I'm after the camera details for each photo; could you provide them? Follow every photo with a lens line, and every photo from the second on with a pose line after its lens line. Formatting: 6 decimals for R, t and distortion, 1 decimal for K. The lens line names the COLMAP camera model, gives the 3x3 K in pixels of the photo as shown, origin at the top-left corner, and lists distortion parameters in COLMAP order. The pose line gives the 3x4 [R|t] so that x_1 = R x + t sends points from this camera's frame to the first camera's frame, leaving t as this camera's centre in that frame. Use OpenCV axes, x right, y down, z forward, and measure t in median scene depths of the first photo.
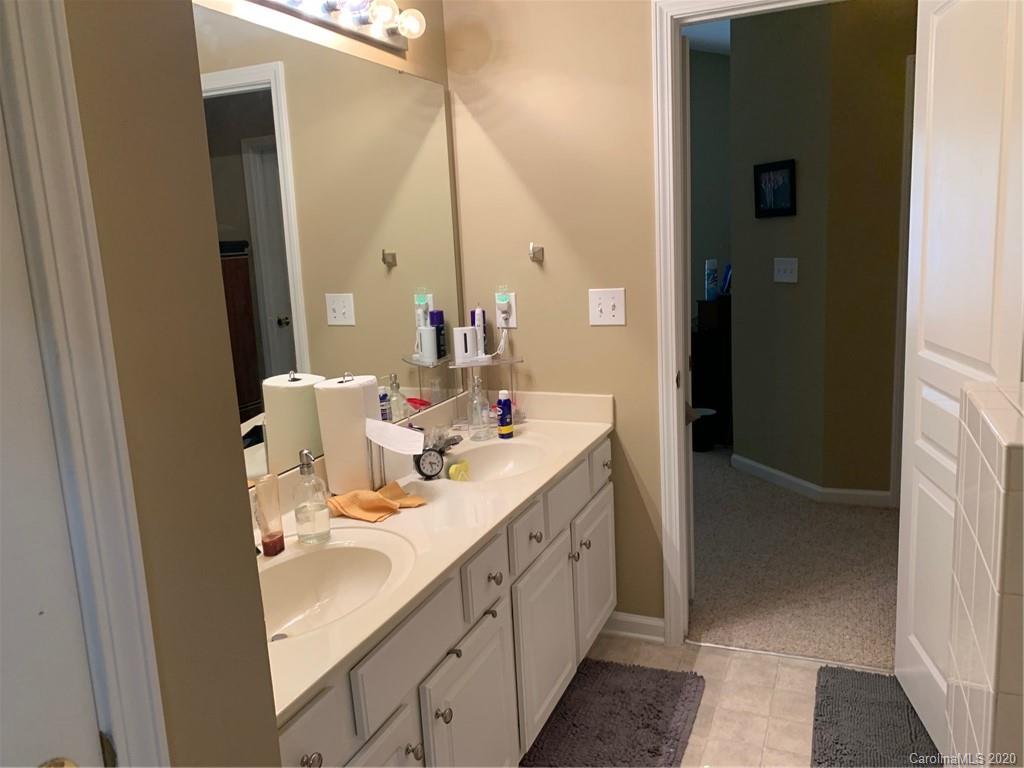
lens RADIAL K [[778.8, 0, 516.0], [0, 778.8, 379.1], [0, 0, 1]] dist [0.014035, -0.009720]
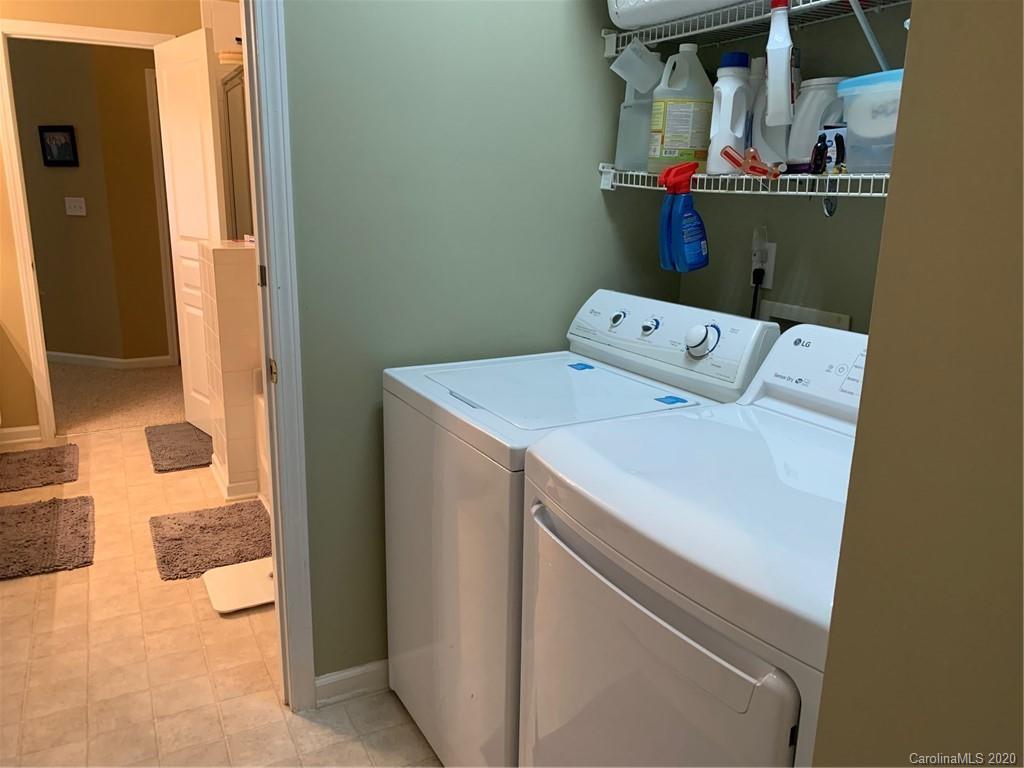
lens RADIAL K [[778.8, 0, 511.9], [0, 778.8, 380.0], [0, 0, 1]] dist [0.014035, -0.009720]
pose [[0.630074, -0.120790, 0.767083, -0.372191], [0.087449, 0.992581, 0.084469, 0.162284], [-0.771595, 0.013859, 0.635963, -0.659800]]
